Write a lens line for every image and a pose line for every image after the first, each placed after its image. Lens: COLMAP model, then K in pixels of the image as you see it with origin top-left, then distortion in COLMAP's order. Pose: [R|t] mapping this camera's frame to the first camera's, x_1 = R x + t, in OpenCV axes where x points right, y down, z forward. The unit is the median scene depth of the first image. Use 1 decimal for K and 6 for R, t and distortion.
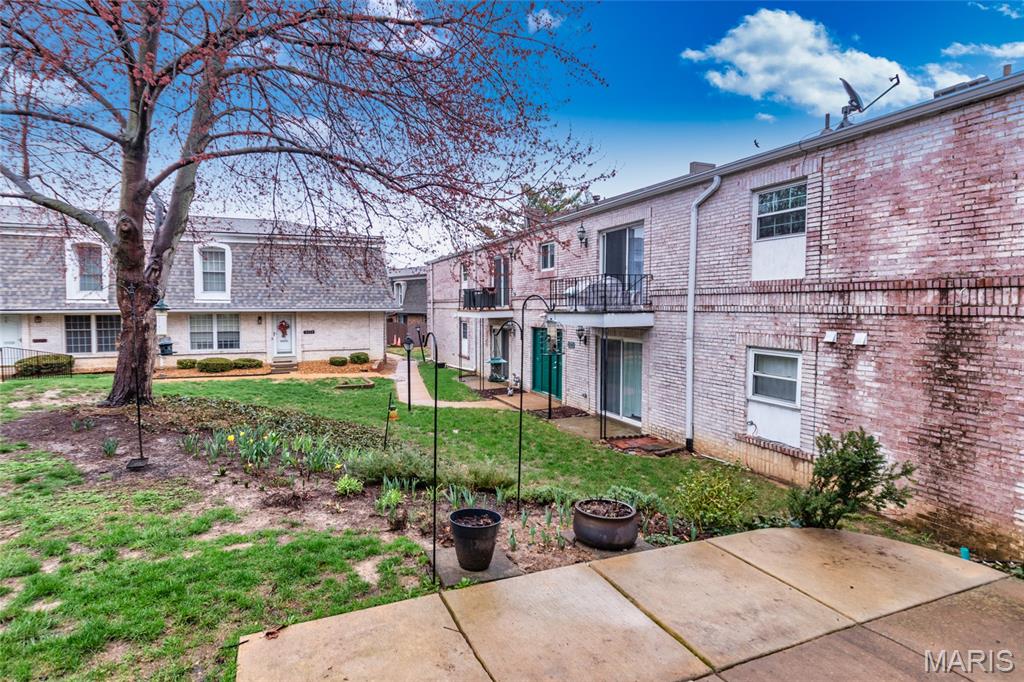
lens RADIAL K [[517.9, 0, 509.3], [0, 517.9, 306.6], [0, 0, 1]] dist [0.002600, 0.000121]
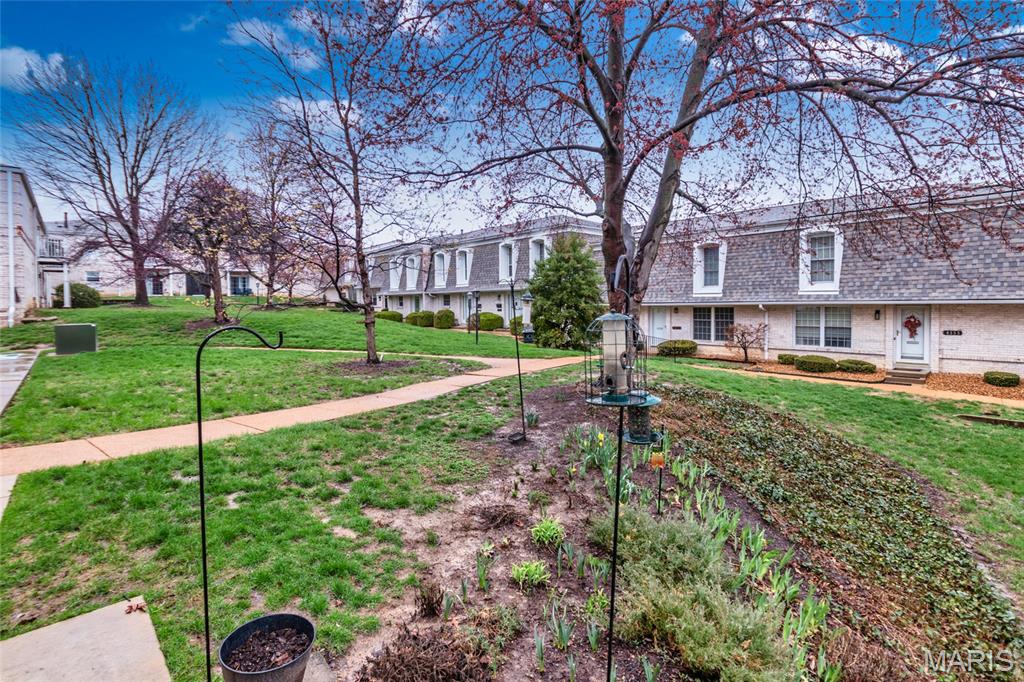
lens RADIAL K [[517.9, 0, 509.3], [0, 517.9, 306.6], [0, 0, 1]] dist [0.002600, 0.000121]
pose [[0.308566, 0.003561, -0.951196, 0.120791], [0.008049, 0.999947, 0.006354, 0.004106], [0.951169, -0.009617, 0.308521, 0.223541]]
